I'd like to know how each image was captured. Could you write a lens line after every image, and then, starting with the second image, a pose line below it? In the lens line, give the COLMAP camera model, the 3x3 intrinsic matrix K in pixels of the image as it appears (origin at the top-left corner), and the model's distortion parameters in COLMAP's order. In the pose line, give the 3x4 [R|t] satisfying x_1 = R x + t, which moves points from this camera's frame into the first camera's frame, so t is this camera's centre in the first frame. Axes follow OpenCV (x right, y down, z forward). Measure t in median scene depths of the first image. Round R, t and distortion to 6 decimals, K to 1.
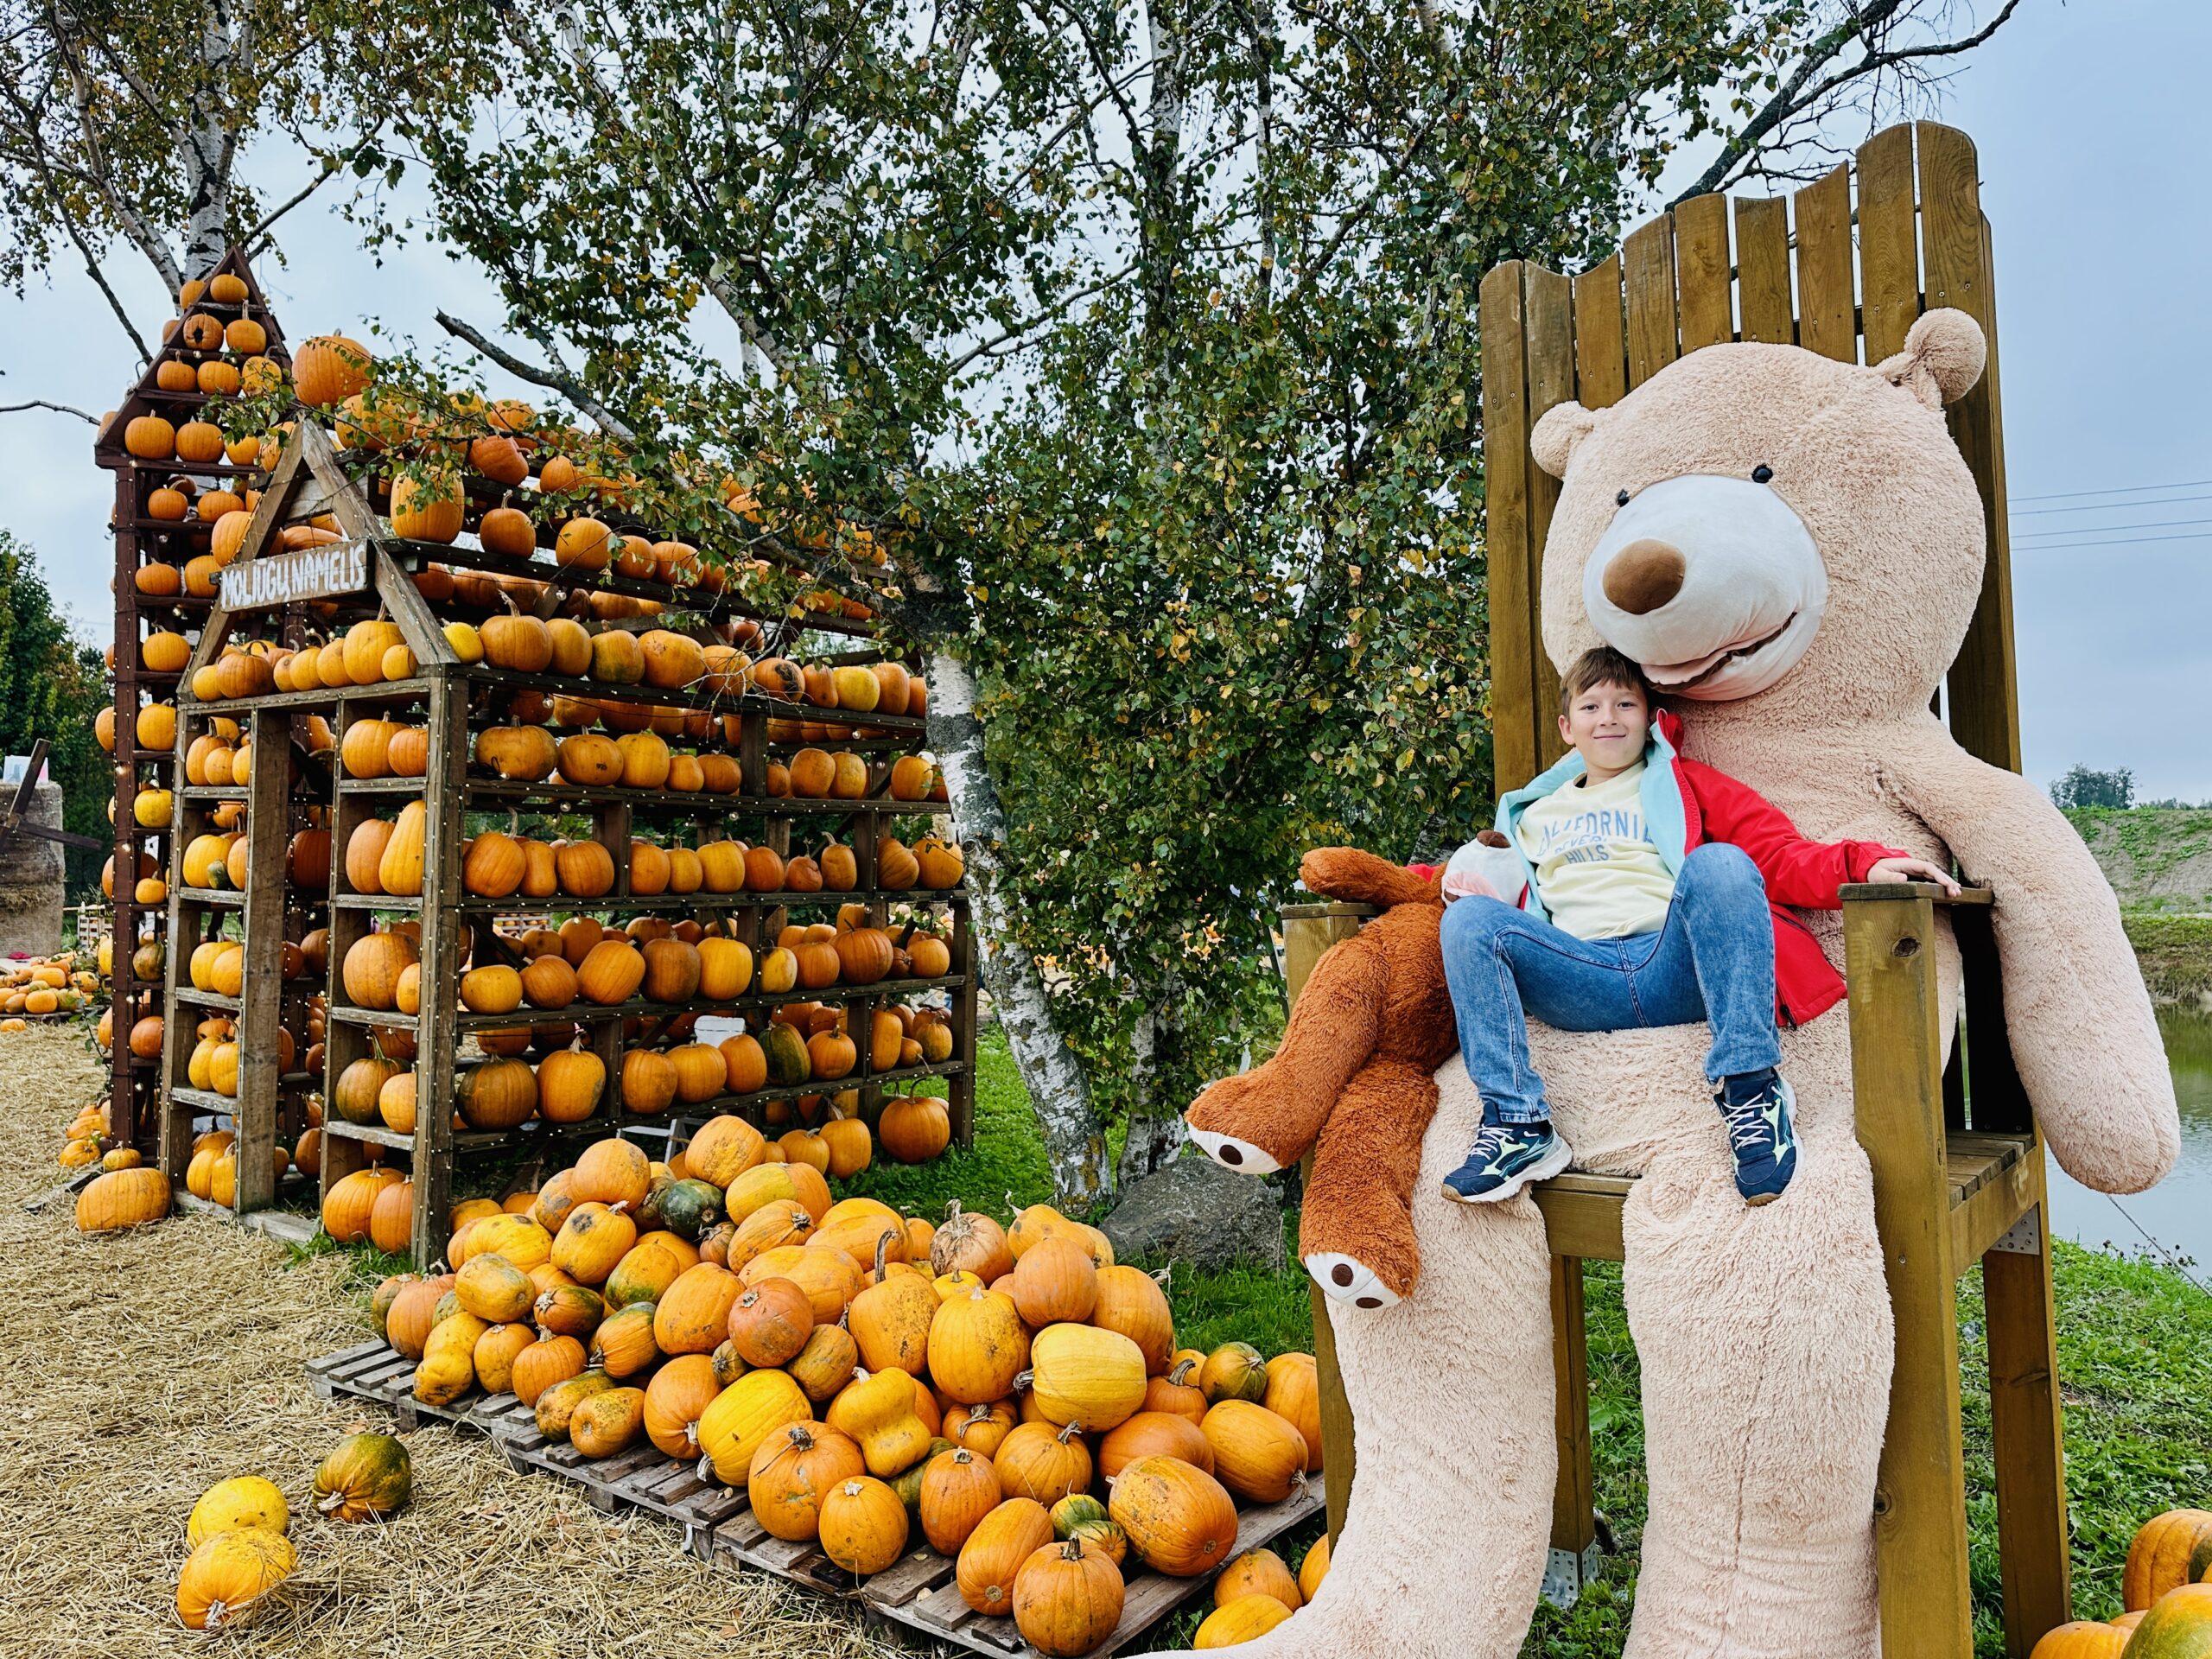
lens RADIAL K [[1538.2, 0, 1102.4], [0, 1538.2, 820.7], [0, 0, 1]] dist [0.008481, -0.003217]
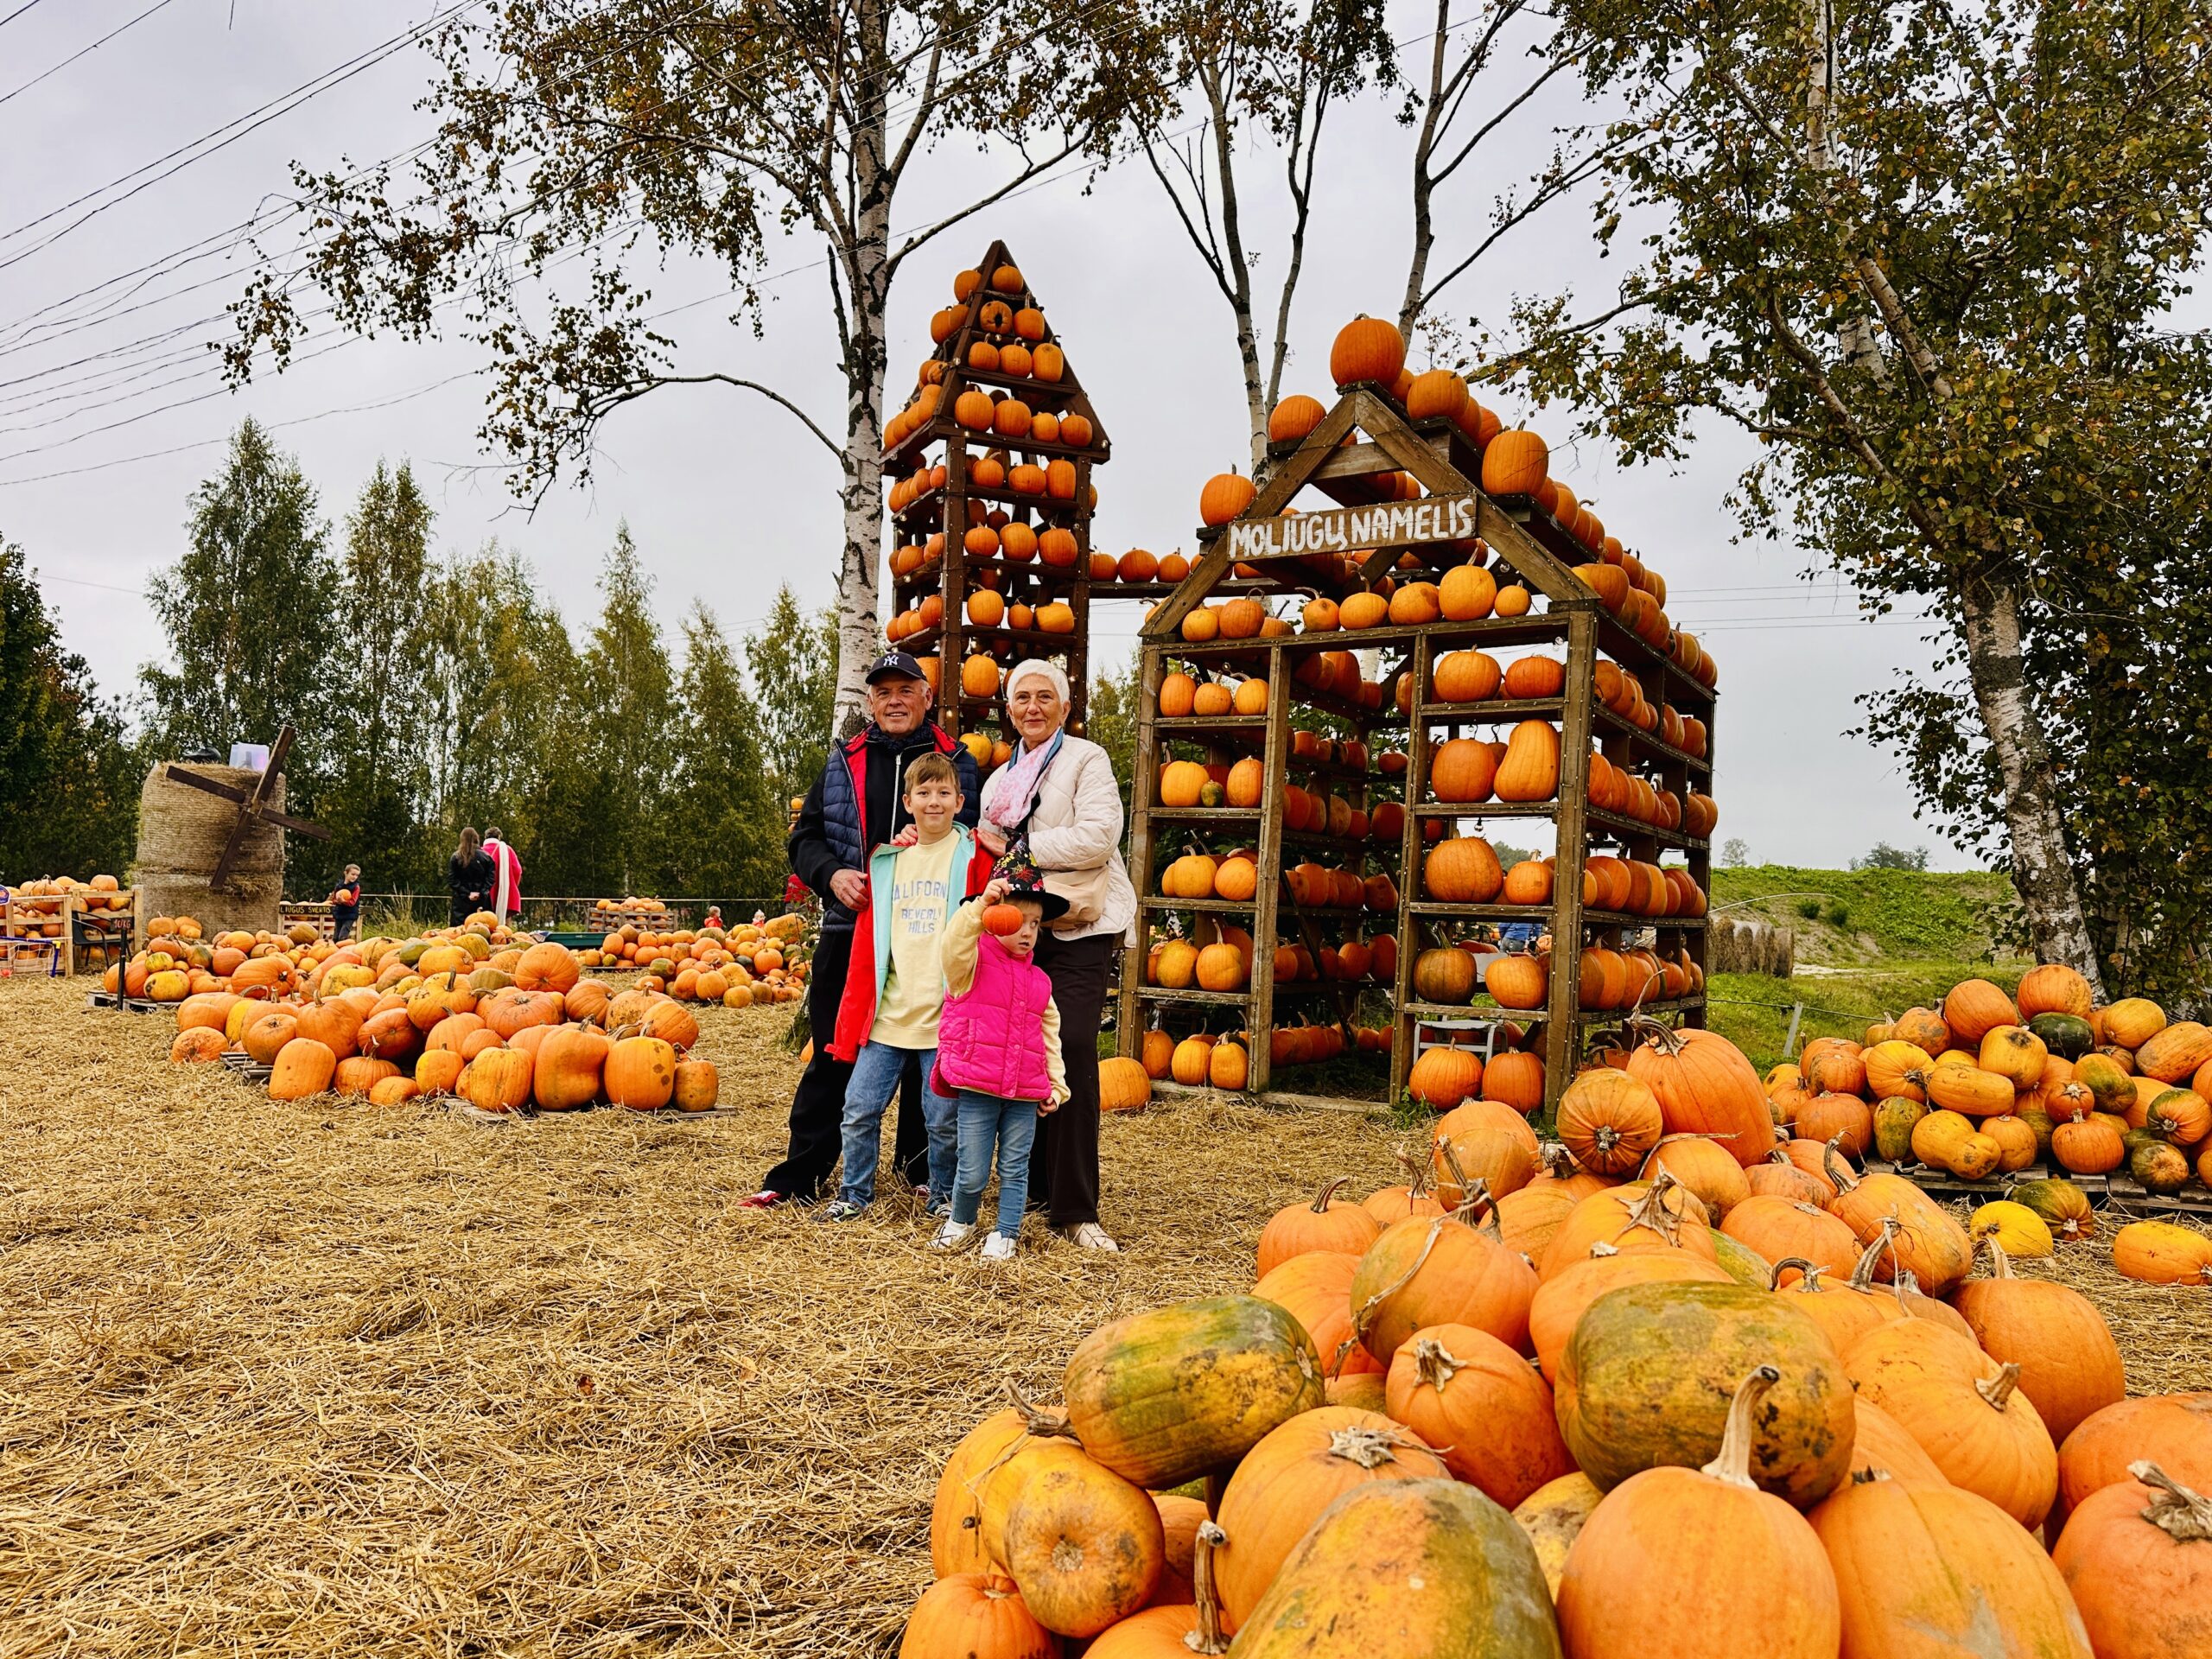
lens RADIAL K [[1538.2, 0, 1109.9], [0, 1538.2, 836.9], [0, 0, 1]] dist [0.008481, -0.003217]
pose [[0.998371, 0.024535, 0.051512, -0.778562], [-0.023674, 0.999571, -0.017261, 0.096807], [-0.051914, 0.016013, 0.998523, -0.125225]]
